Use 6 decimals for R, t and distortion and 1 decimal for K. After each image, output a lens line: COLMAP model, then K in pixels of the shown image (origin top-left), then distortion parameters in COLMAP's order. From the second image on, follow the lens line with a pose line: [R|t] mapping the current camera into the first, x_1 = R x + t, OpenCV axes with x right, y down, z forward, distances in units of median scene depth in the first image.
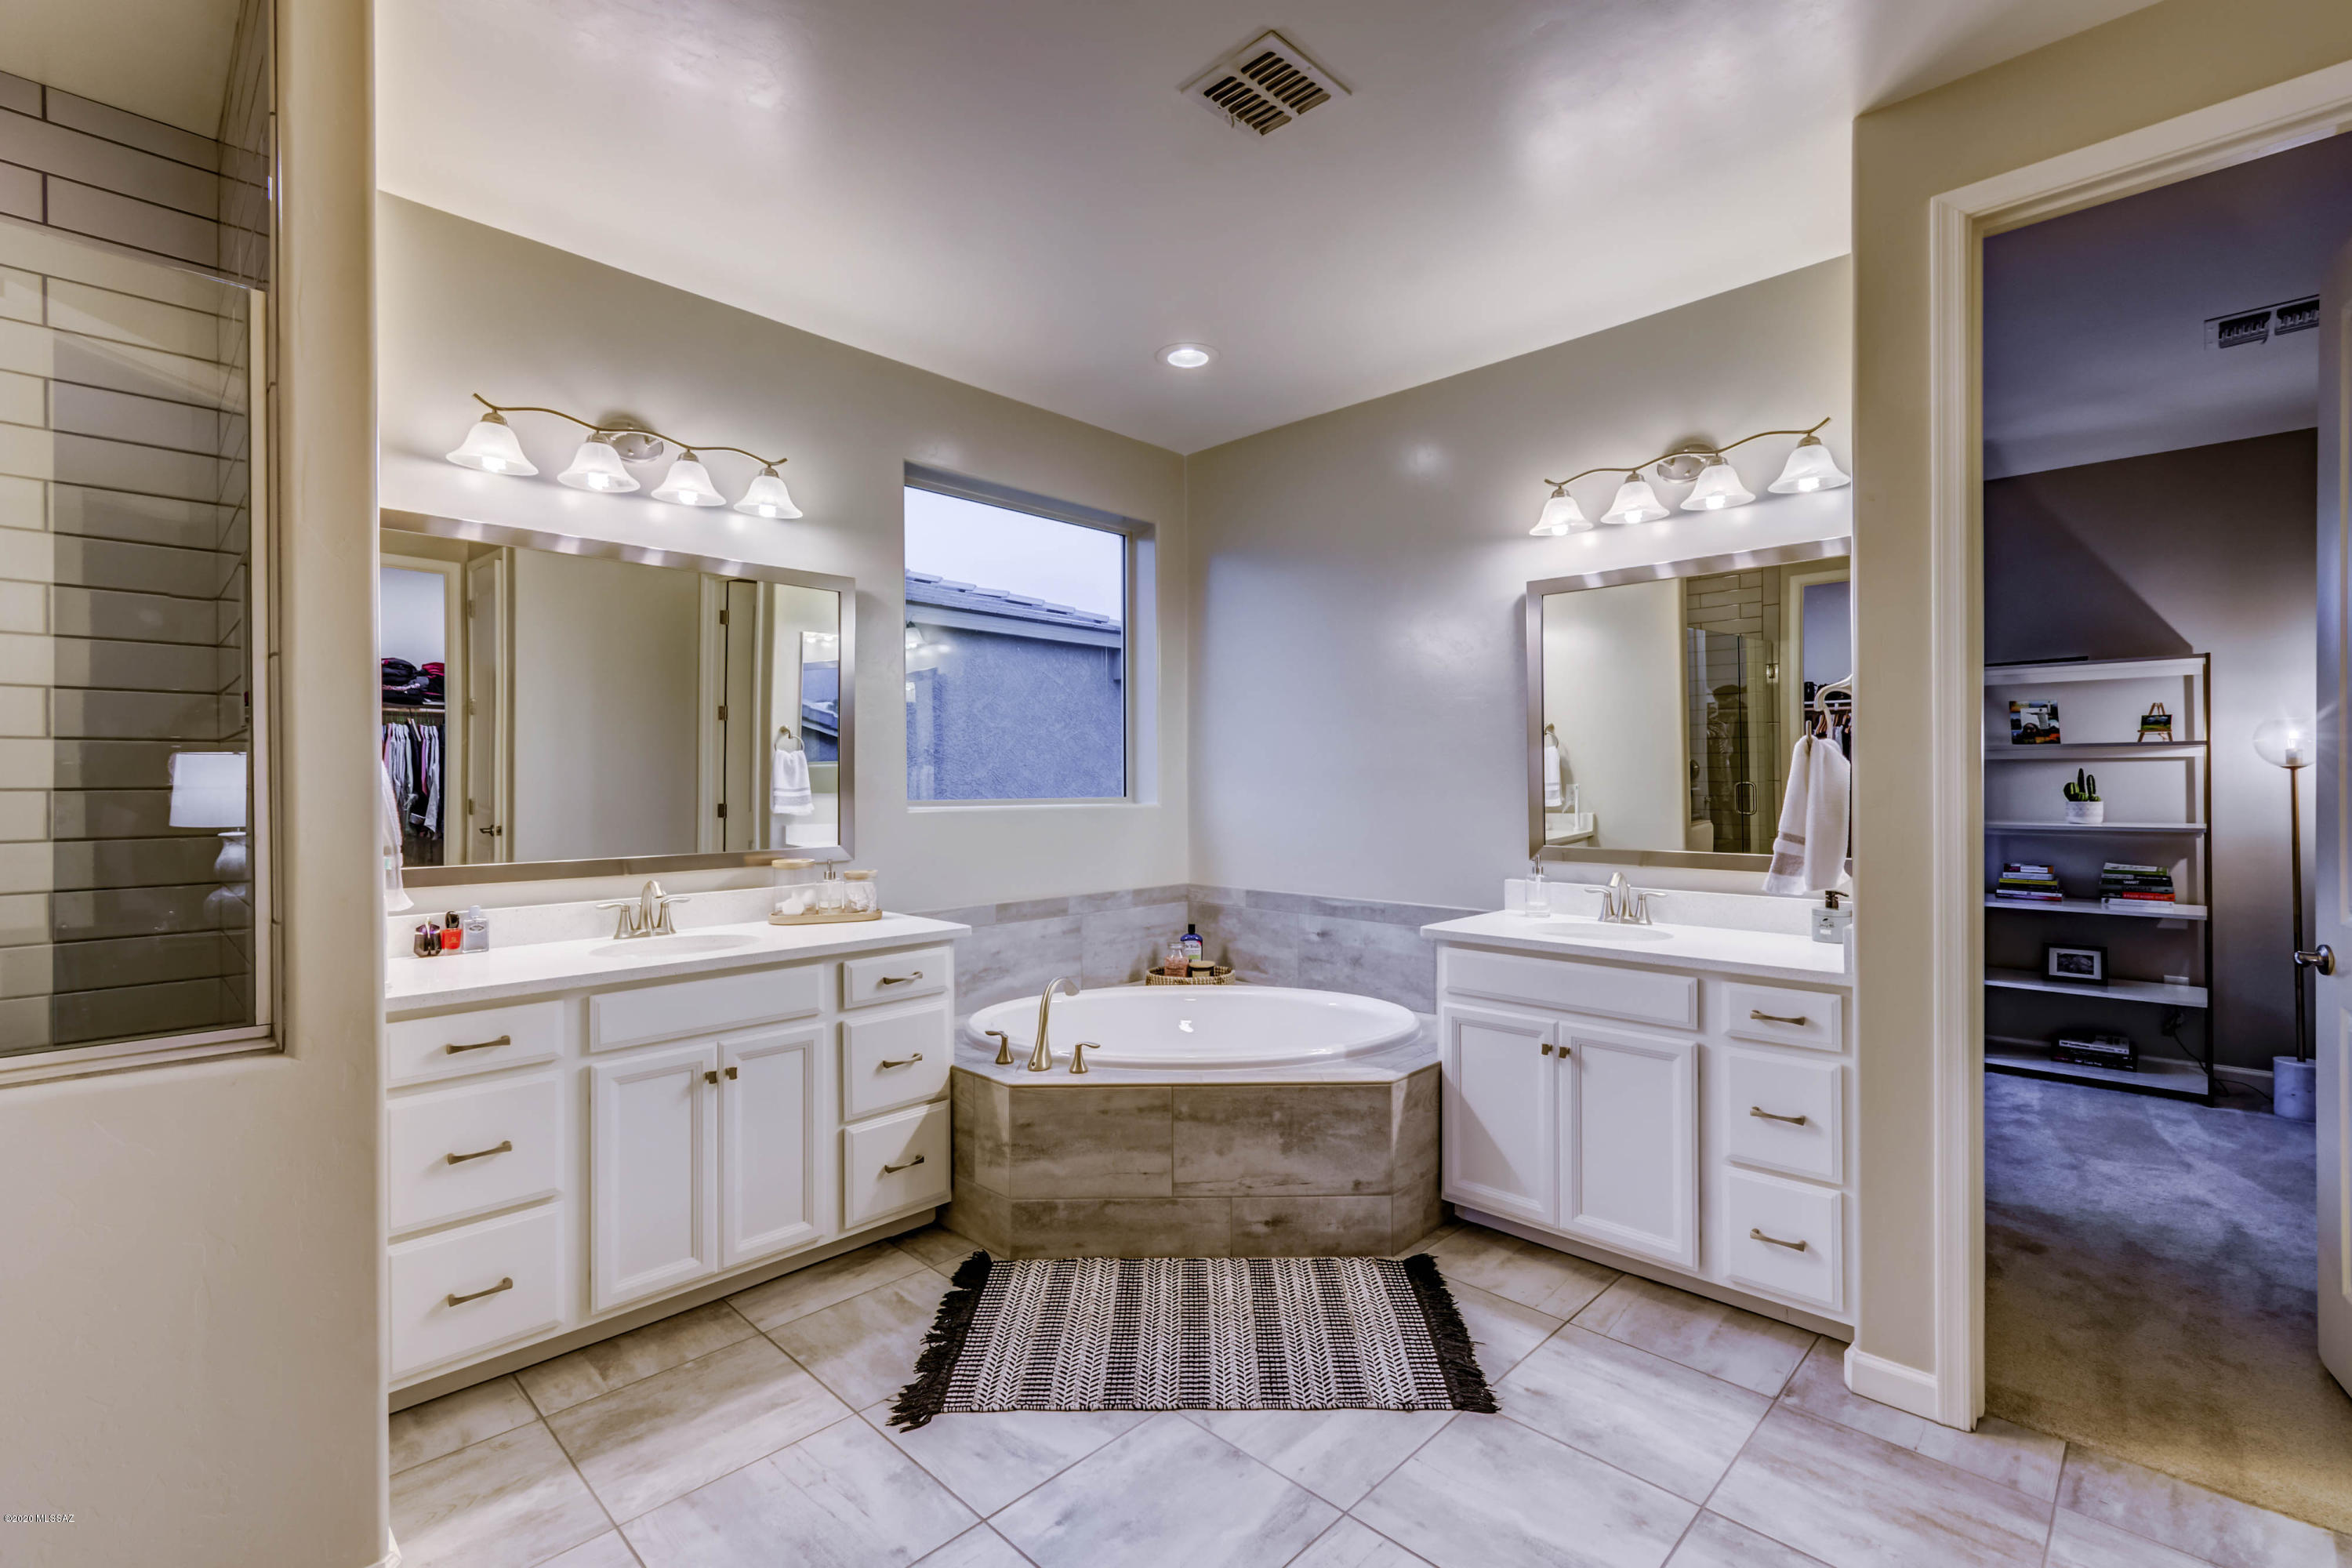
lens RADIAL K [[1034.6, 0, 1192.7], [0, 1034.6, 784.6], [0, 0, 1]] dist [0.000399, 0.000182]
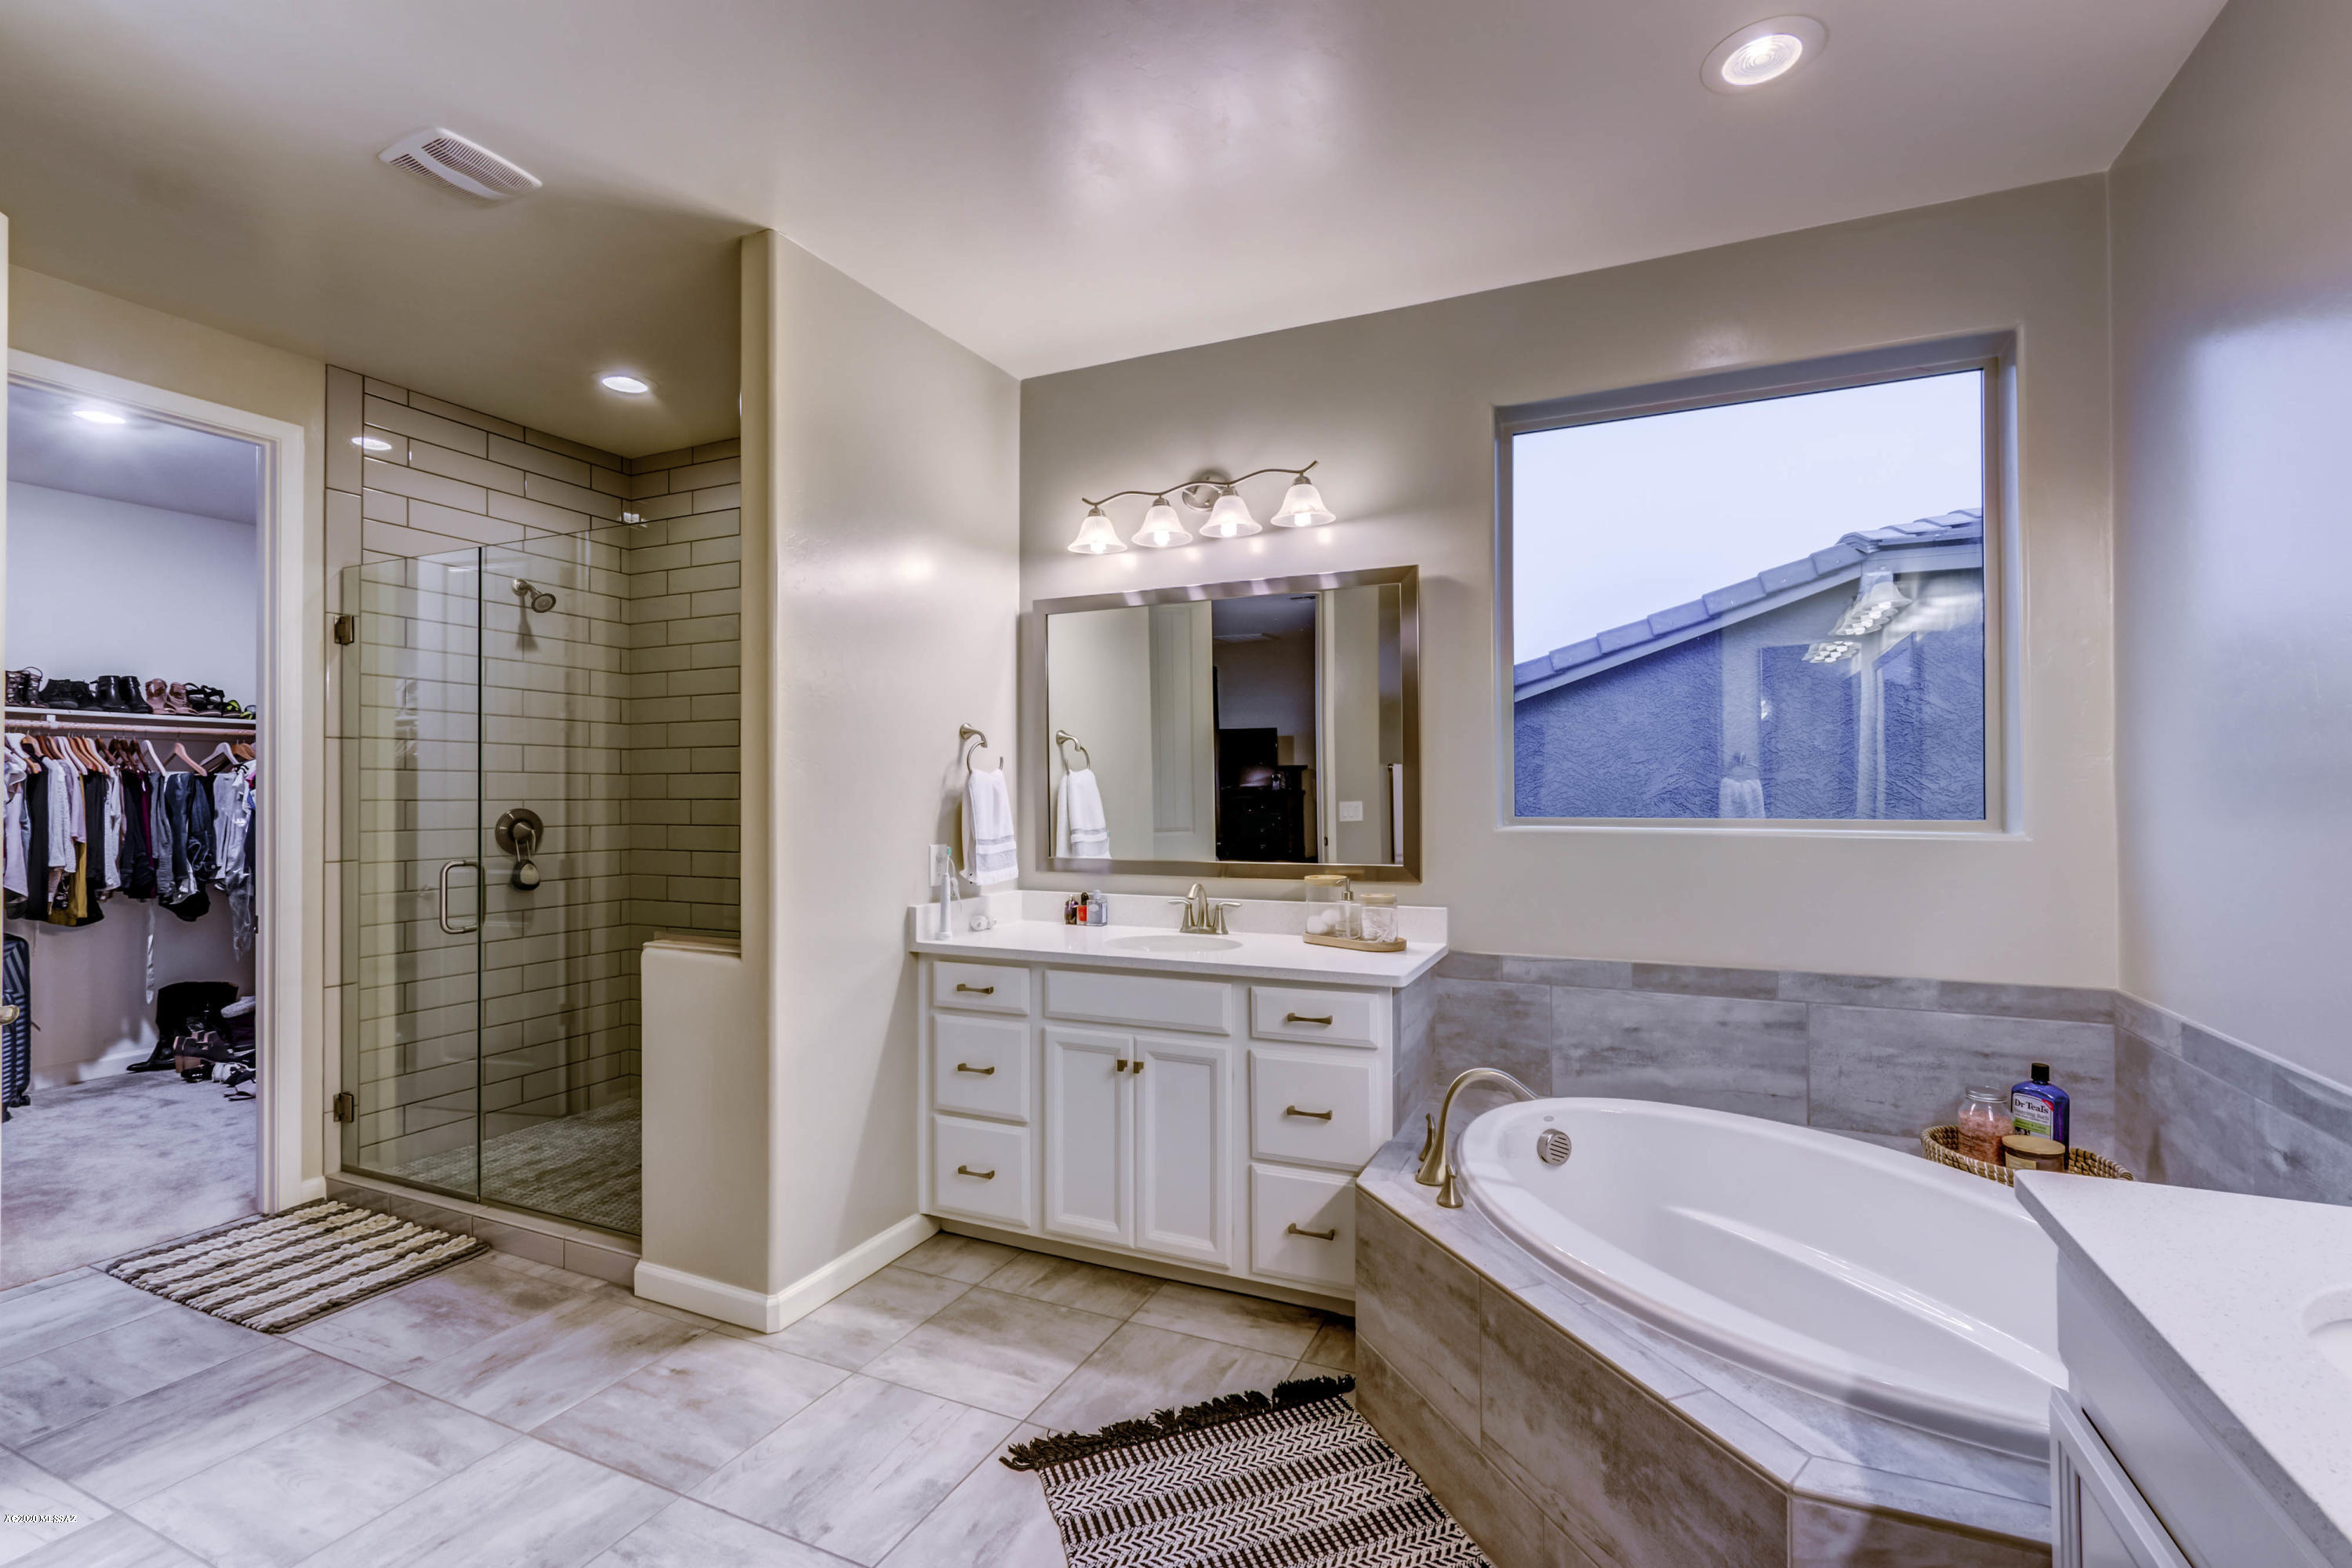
lens RADIAL K [[1034.6, 0, 1187.3], [0, 1034.6, 783.8], [0, 0, 1]] dist [0.000399, 0.000182]
pose [[0.337749, -0.004957, -0.941223, 0.544184], [0.000065, 0.999986, -0.005243, -0.009228], [0.941236, 0.001710, 0.337745, 0.640312]]
